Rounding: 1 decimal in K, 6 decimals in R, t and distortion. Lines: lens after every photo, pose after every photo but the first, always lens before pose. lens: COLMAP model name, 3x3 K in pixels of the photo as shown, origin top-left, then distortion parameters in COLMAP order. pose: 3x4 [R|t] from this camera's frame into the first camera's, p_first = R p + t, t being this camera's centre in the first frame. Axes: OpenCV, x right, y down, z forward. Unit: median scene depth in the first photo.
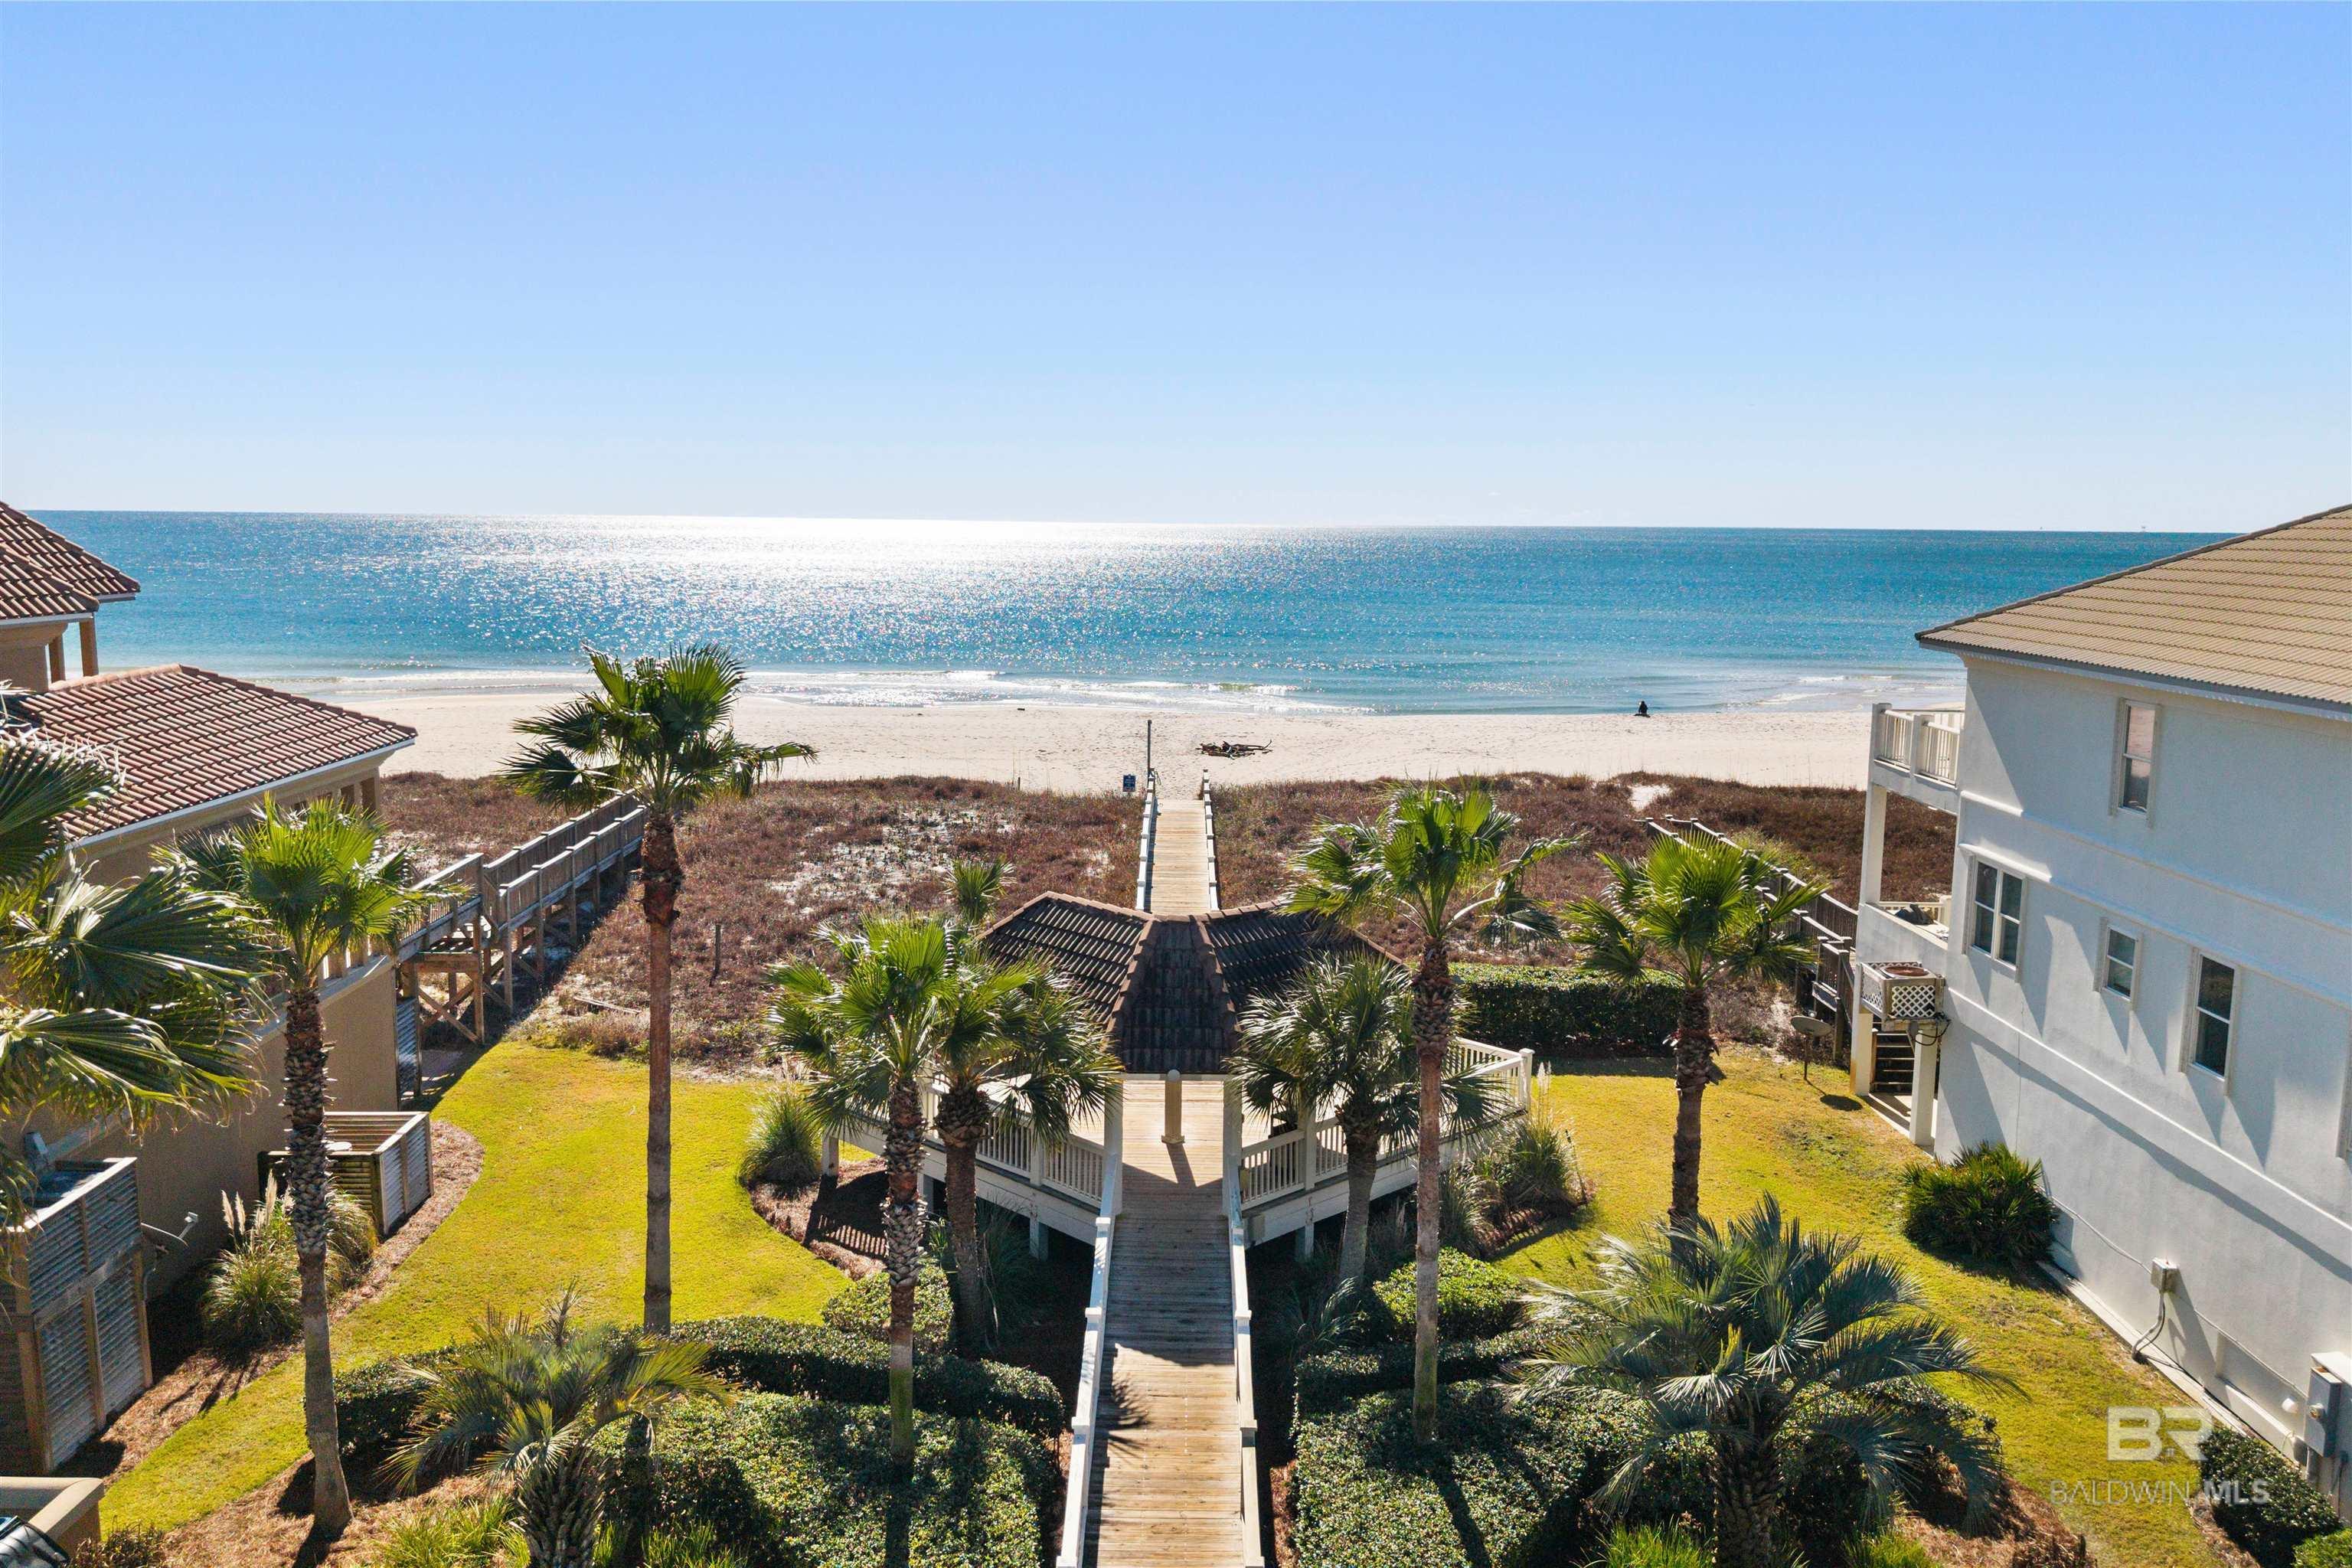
lens RADIAL K [[1881.6, 0, 1176.0], [0, 1881.6, 784.0], [0, 0, 1]] dist [0.050889, -0.184541]
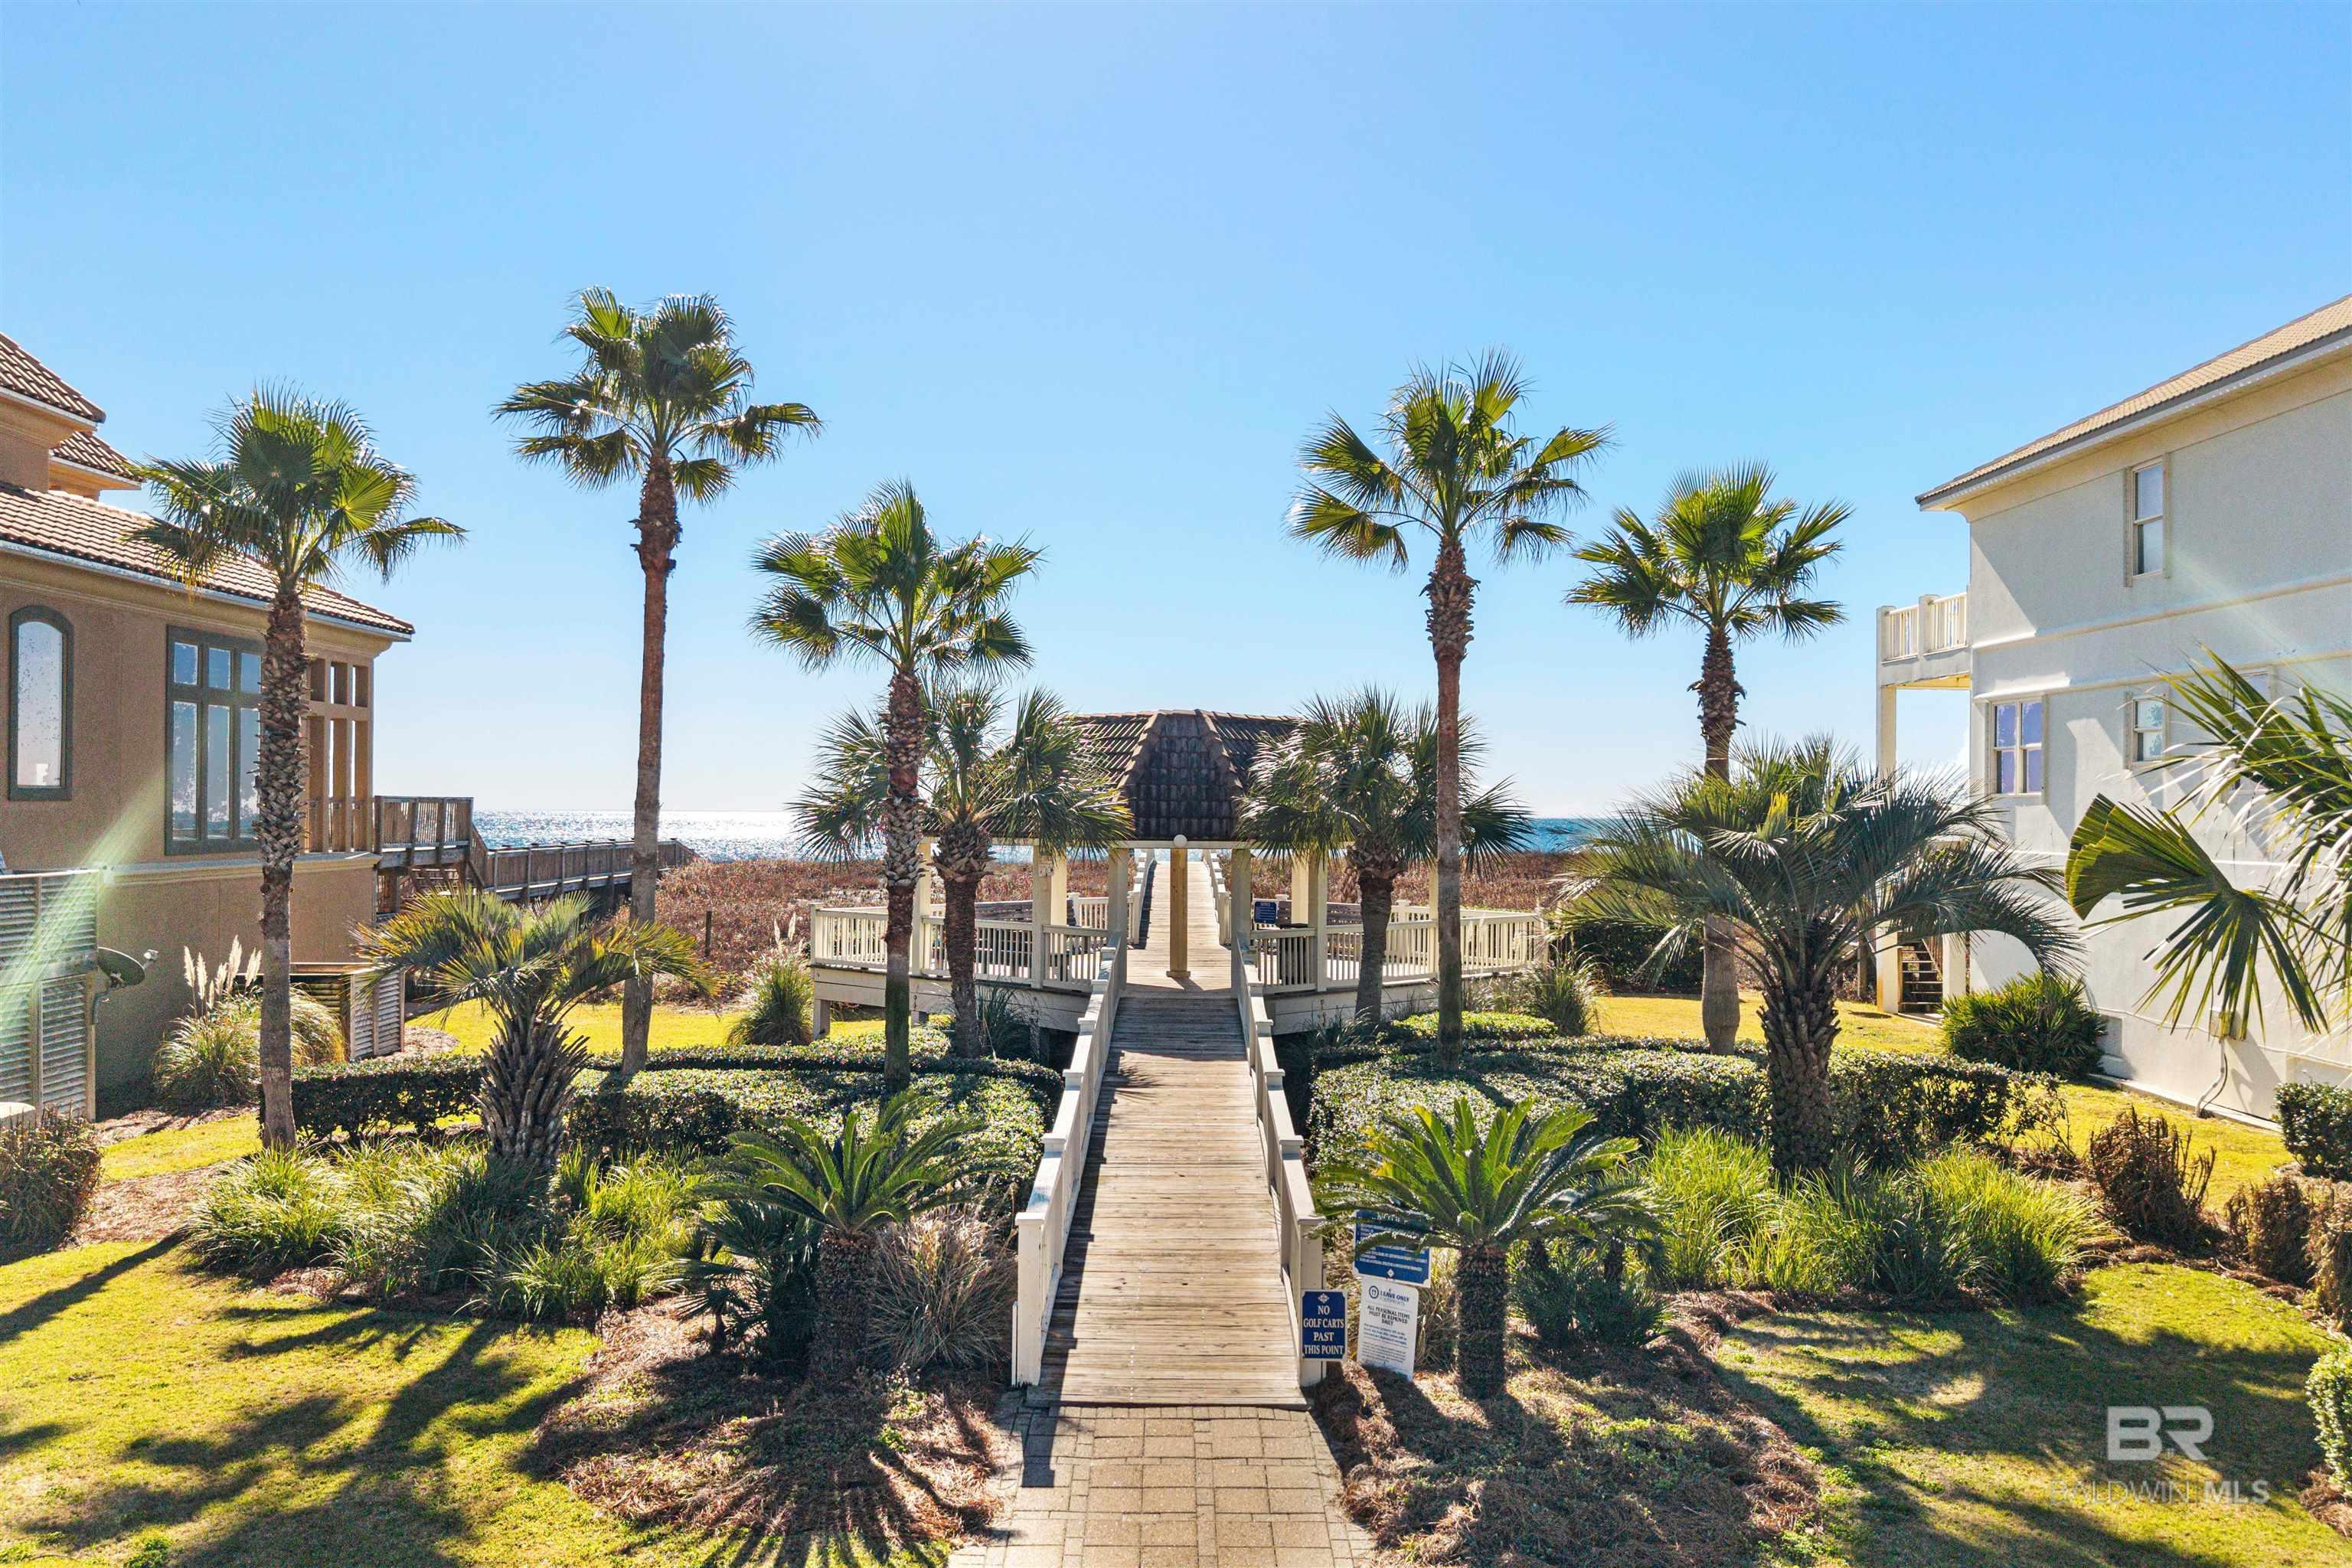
lens RADIAL K [[1878.0, 0, 1176.0], [0, 1878.0, 784.0], [0, 0, 1]] dist [0.083980, -0.263315]
pose [[0.999987, -0.003900, 0.003265, -0.006505], [0.004334, 0.989322, -0.145679, 0.264629], [-0.002662, 0.145691, 0.989327, 0.038337]]
